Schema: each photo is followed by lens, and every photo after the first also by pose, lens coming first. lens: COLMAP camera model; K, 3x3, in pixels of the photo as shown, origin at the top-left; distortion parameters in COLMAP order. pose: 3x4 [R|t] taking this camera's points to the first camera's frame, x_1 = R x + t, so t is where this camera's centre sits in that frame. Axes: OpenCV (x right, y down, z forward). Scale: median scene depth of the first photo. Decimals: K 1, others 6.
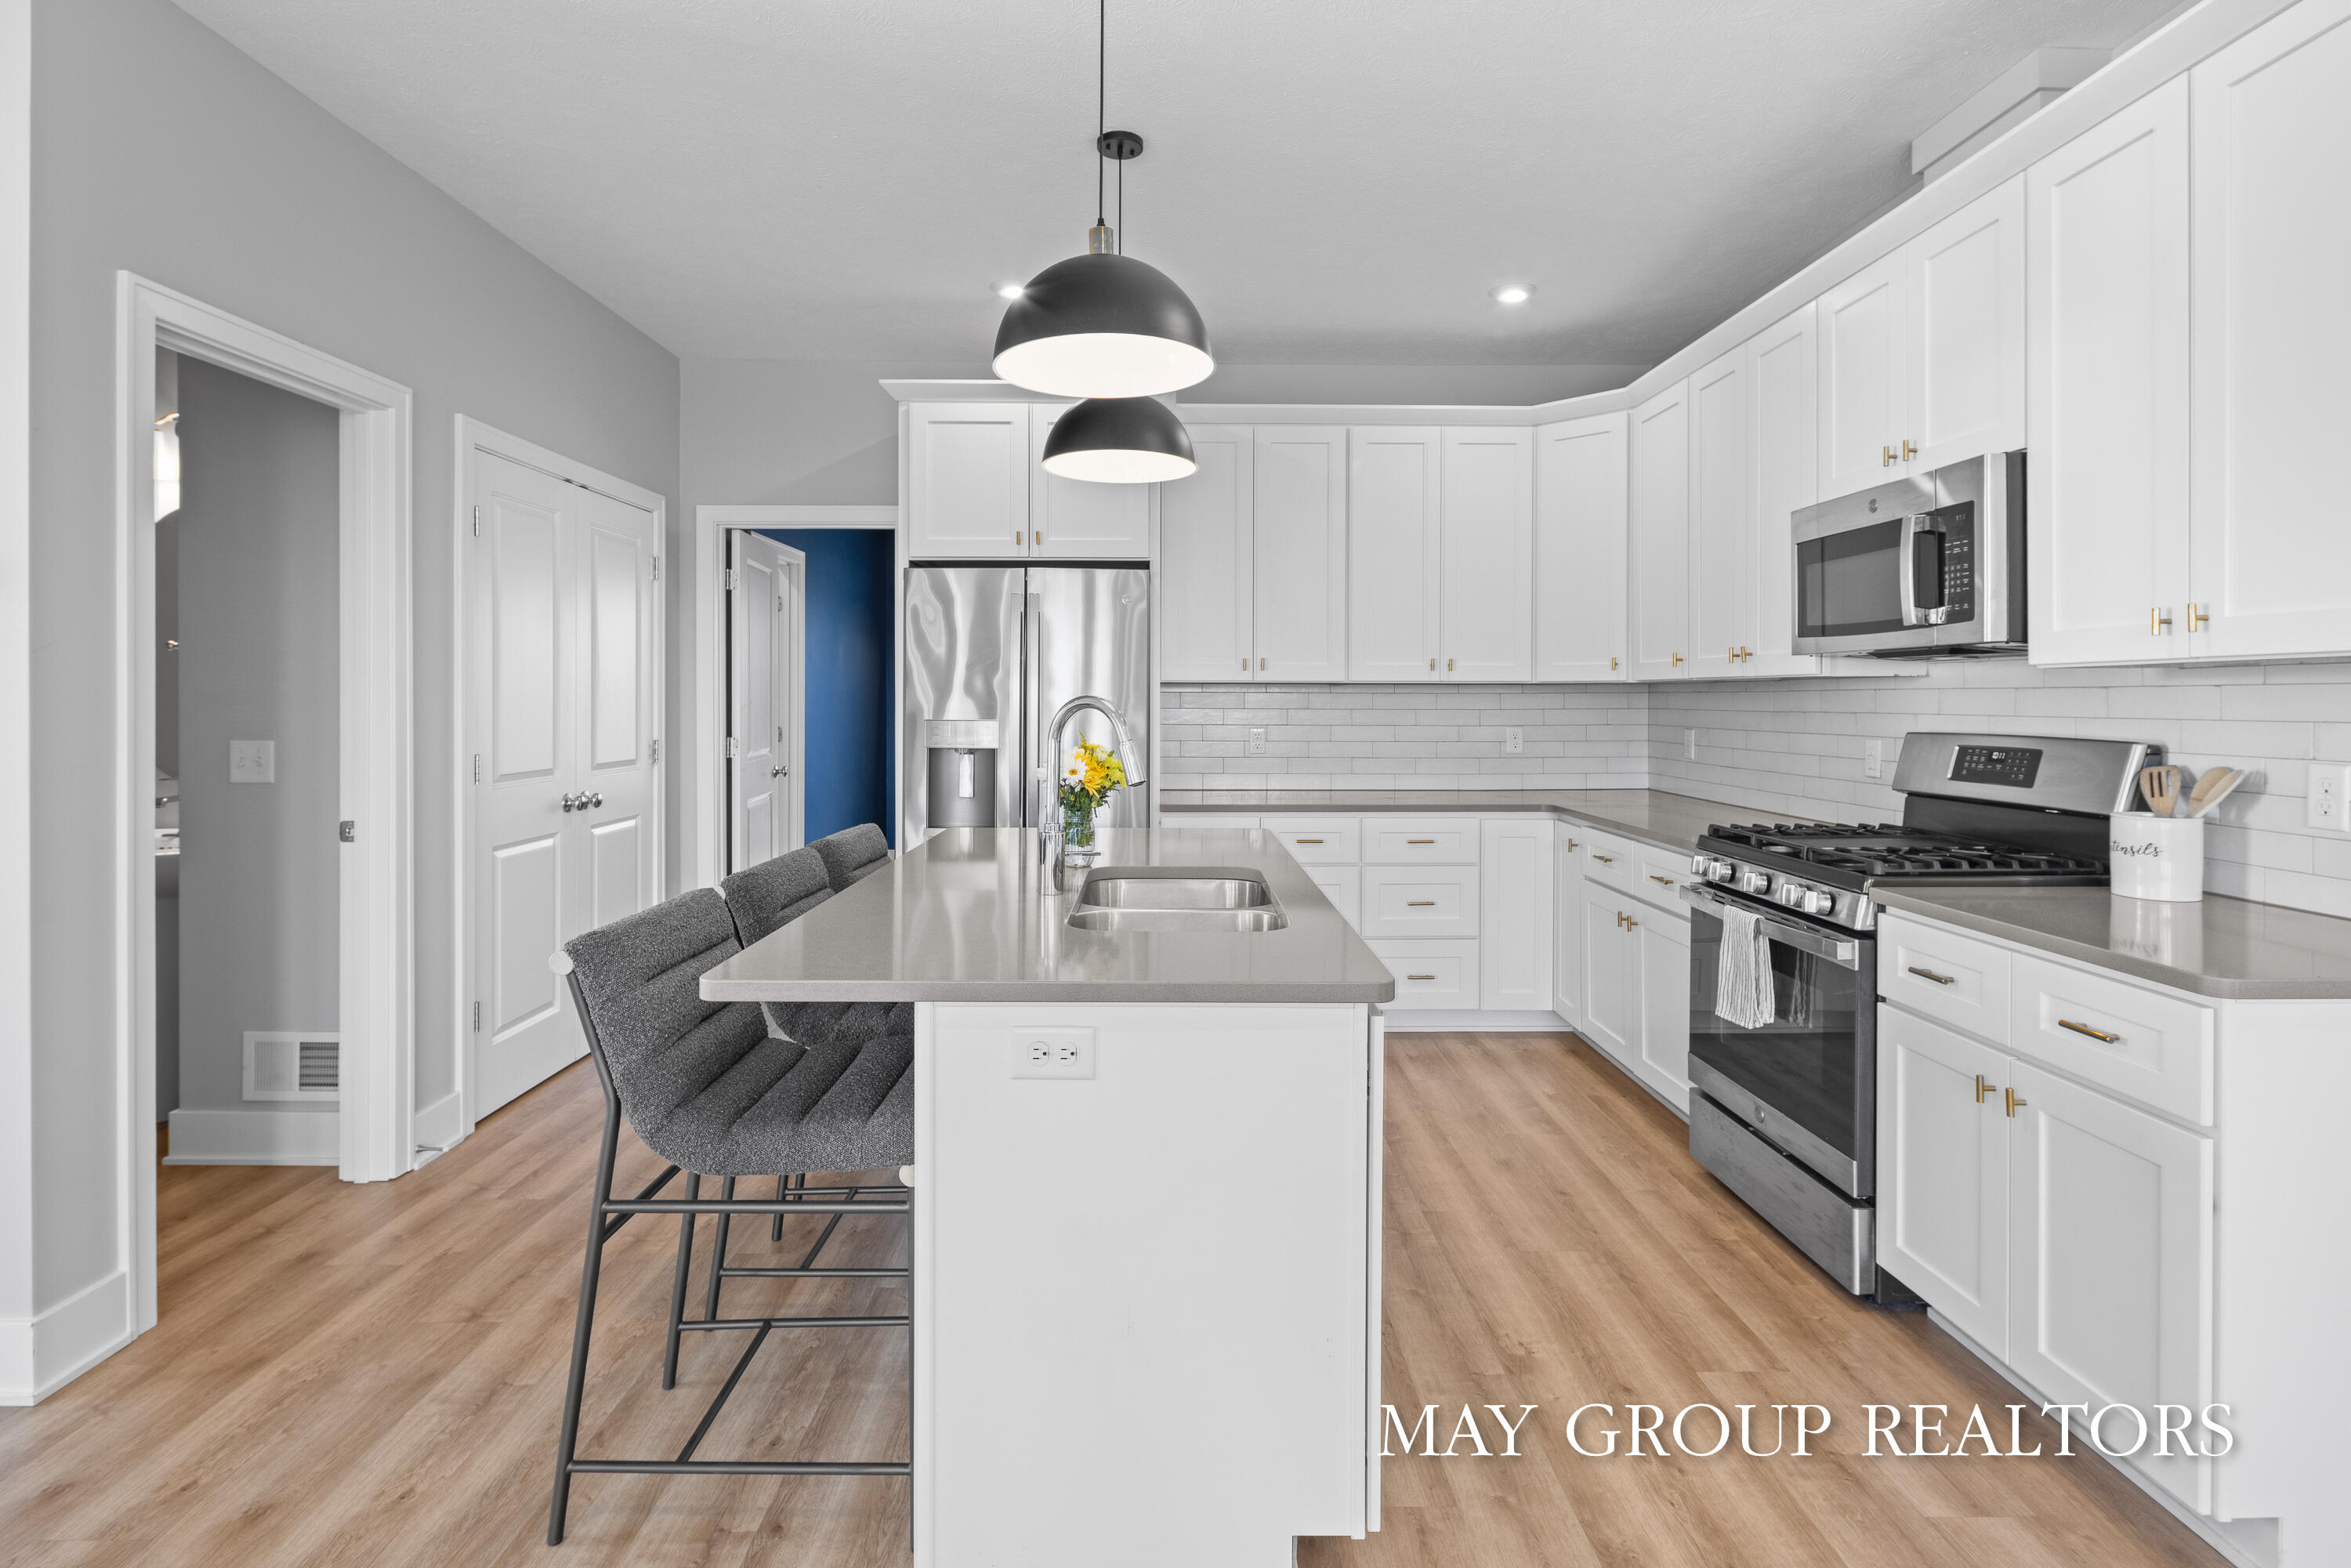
lens RADIAL K [[1135.1, 0, 1199.1], [0, 1135.1, 705.4], [0, 0, 1]] dist [0.002540, -0.000321]
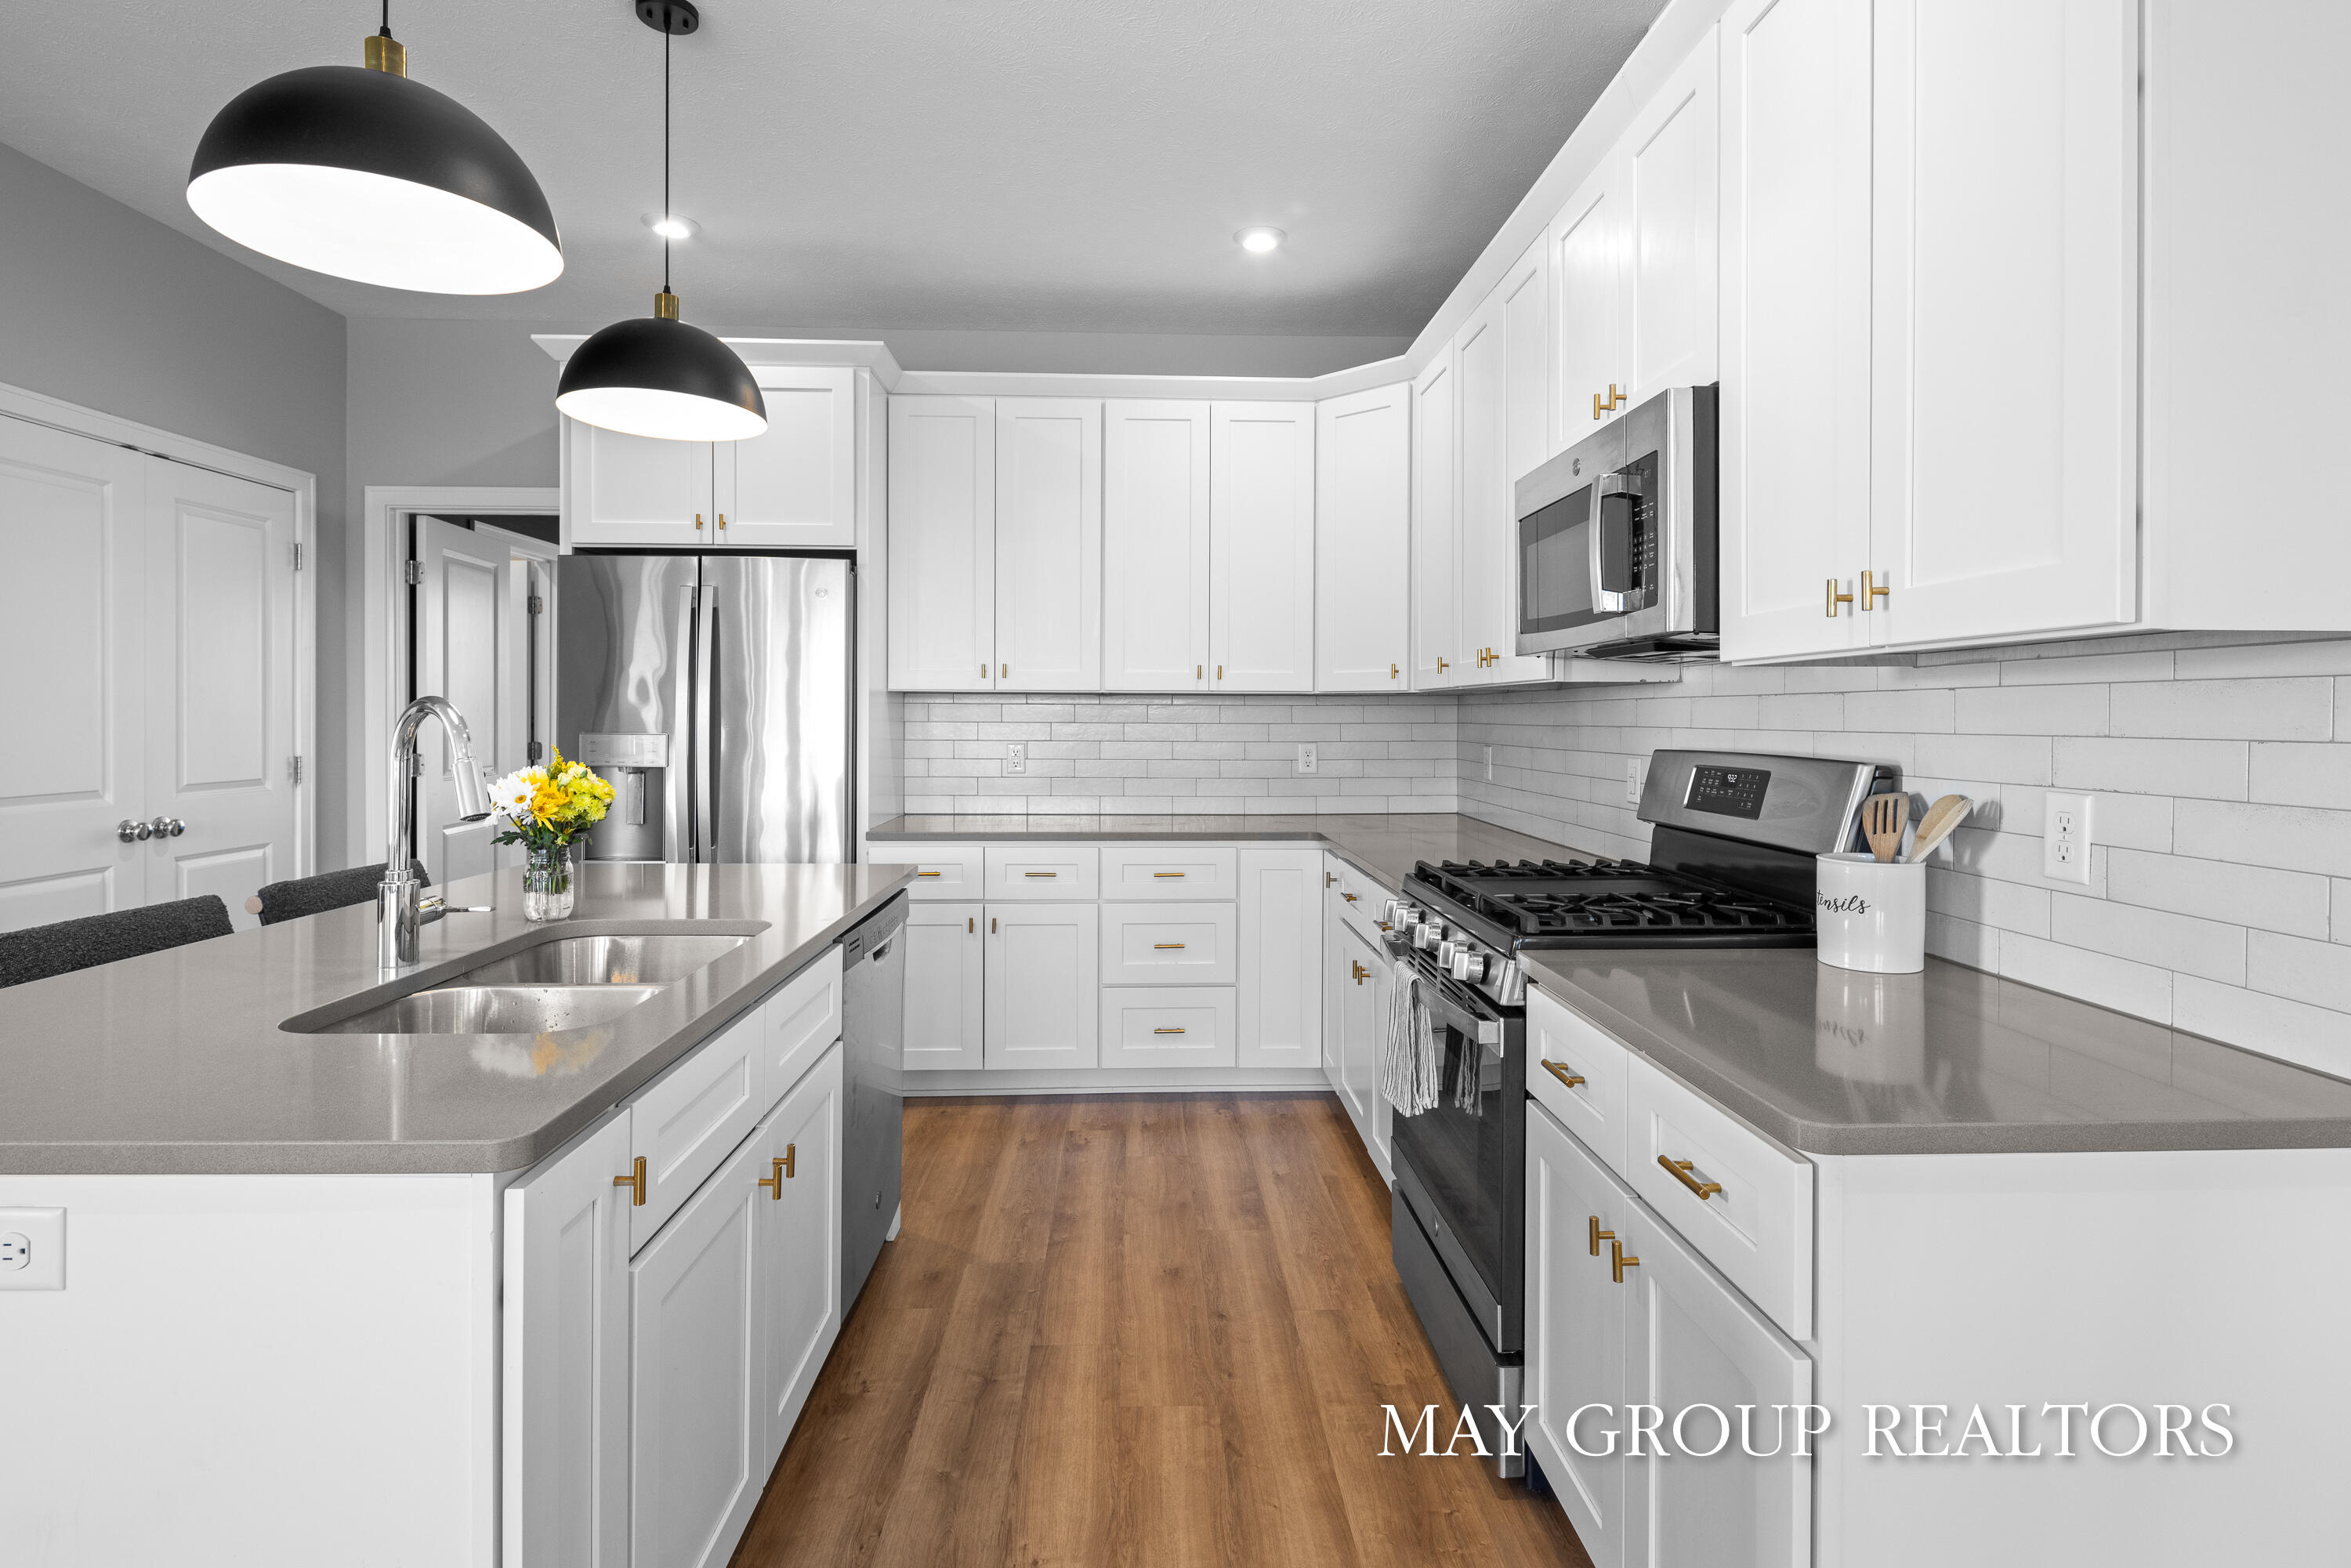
lens RADIAL K [[1135.1, 0, 1192.1], [0, 1135.1, 724.4], [0, 0, 1]] dist [0.002540, -0.000321]
pose [[0.999670, 0.002417, 0.025576, 0.262476], [-0.002446, 0.999996, 0.001125, 0.005139], [-0.025573, -0.001187, 0.999672, 0.177862]]
